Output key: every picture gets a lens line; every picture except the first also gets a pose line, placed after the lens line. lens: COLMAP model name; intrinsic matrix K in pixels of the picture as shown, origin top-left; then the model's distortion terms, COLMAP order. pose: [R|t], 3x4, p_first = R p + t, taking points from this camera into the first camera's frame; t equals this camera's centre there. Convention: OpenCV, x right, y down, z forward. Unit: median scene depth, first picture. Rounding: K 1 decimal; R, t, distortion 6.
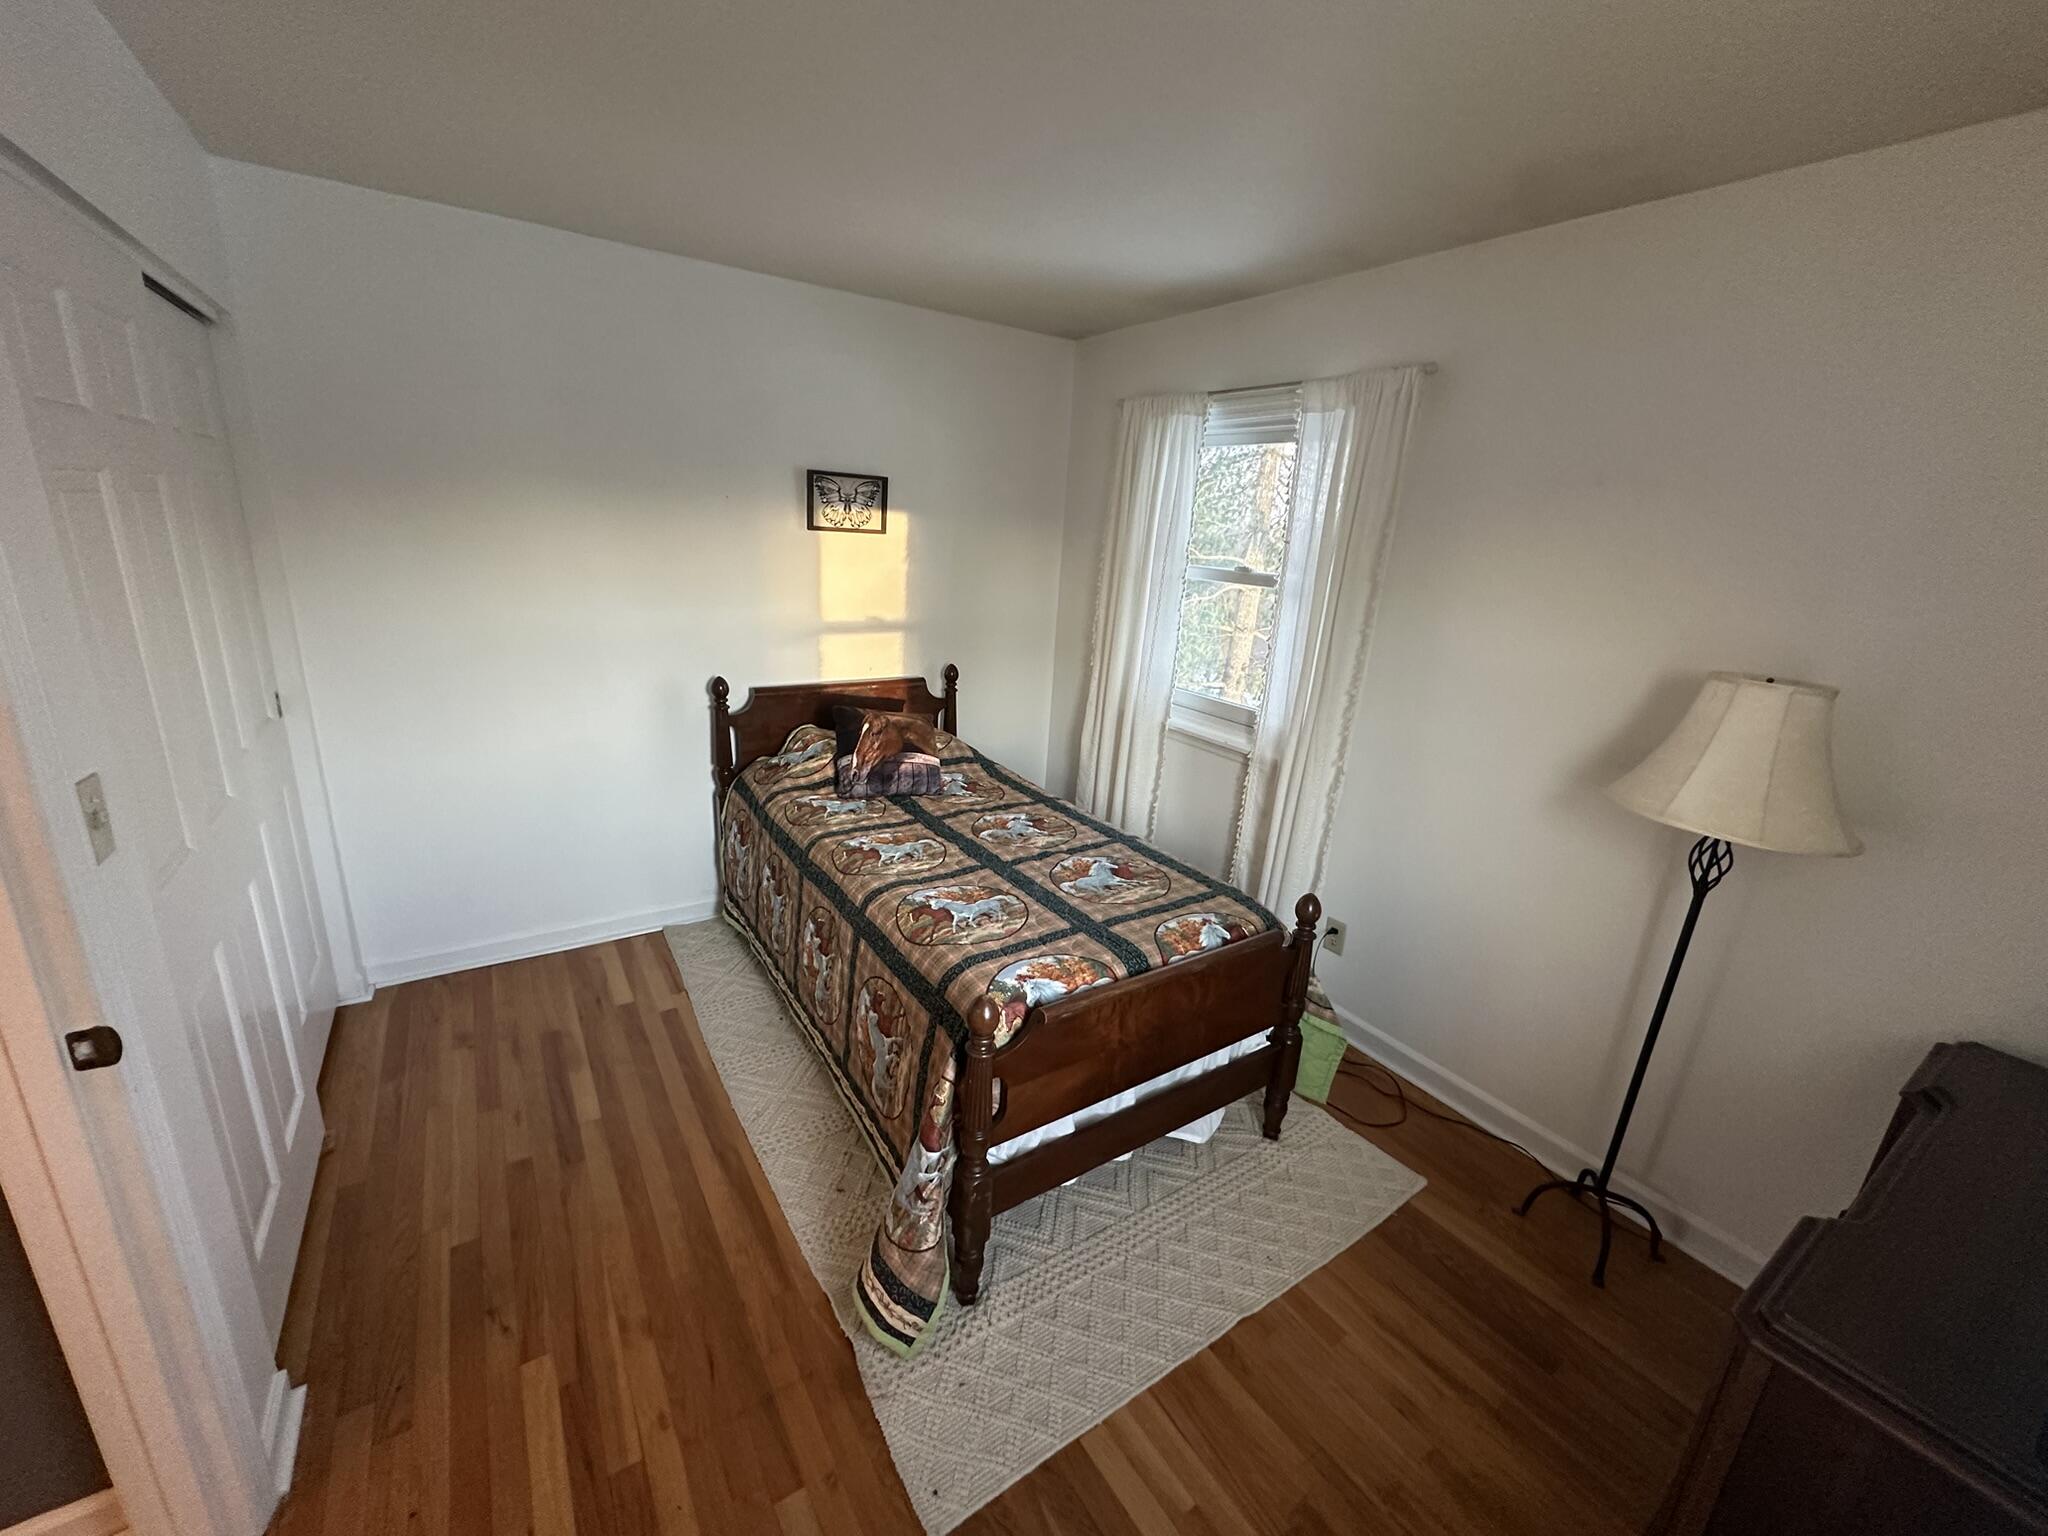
lens RADIAL K [[812.5, 0, 1005.1], [0, 812.5, 761.7], [0, 0, 1]] dist [0.006469, -0.000019]
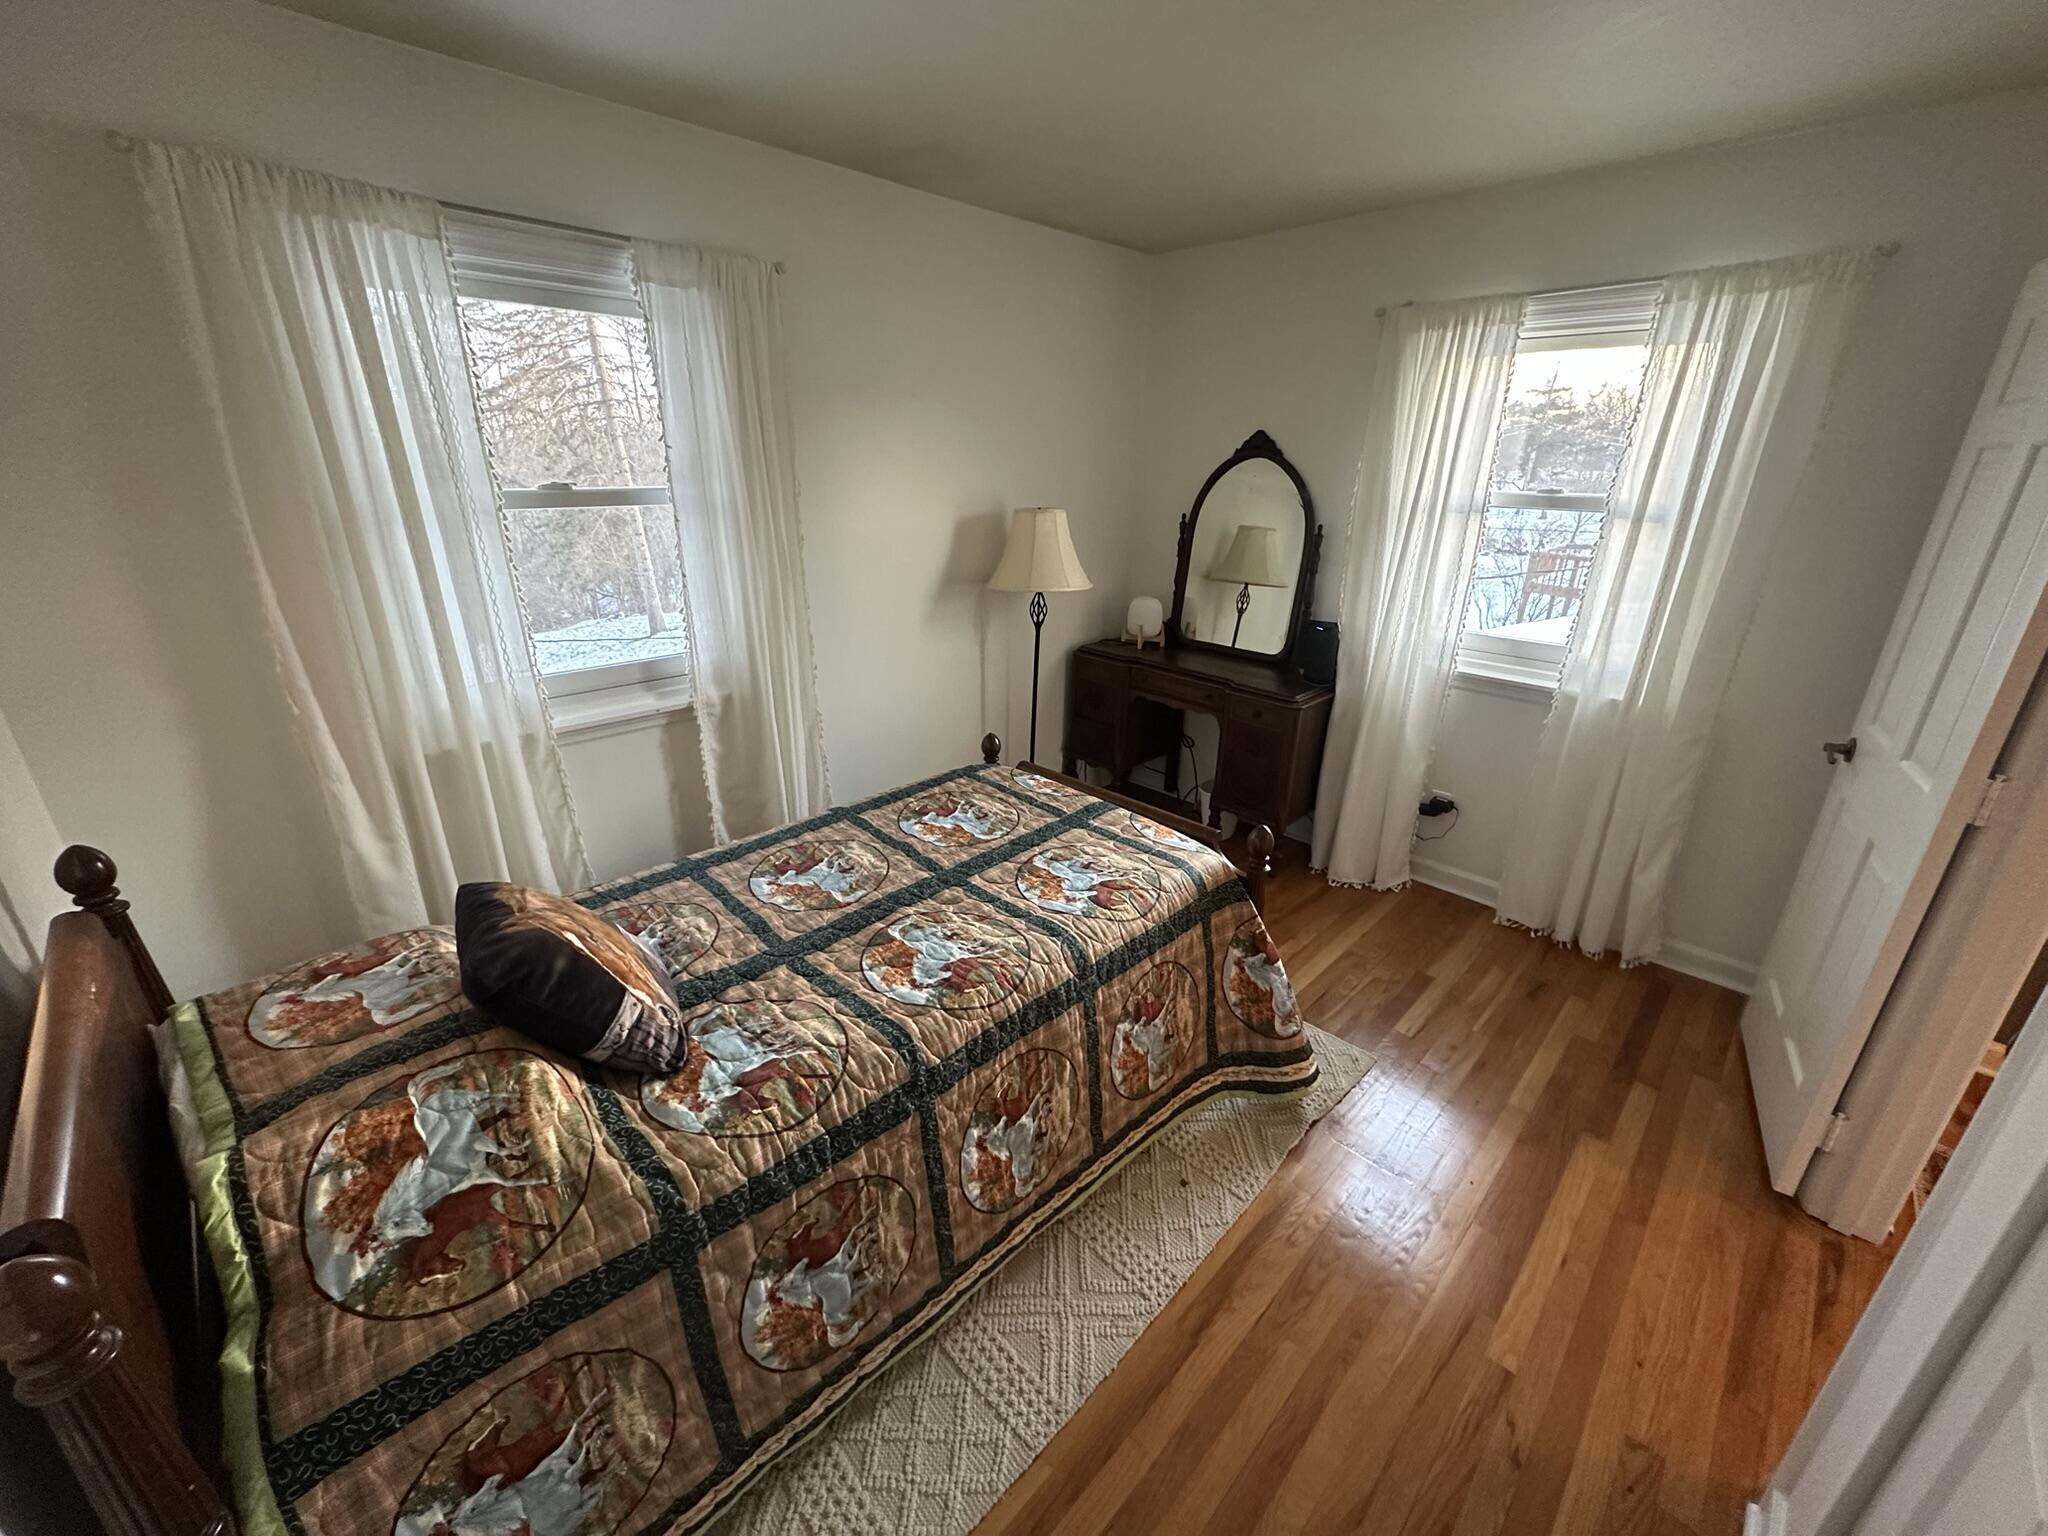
lens RADIAL K [[812.5, 0, 1005.2], [0, 812.5, 772.7], [0, 0, 1]] dist [0.006469, -0.000019]
pose [[-0.193758, -0.420282, 0.886466, -0.707713], [0.256365, 0.850501, 0.459265, -0.328436], [-0.946961, 0.316245, -0.057046, 0.956471]]
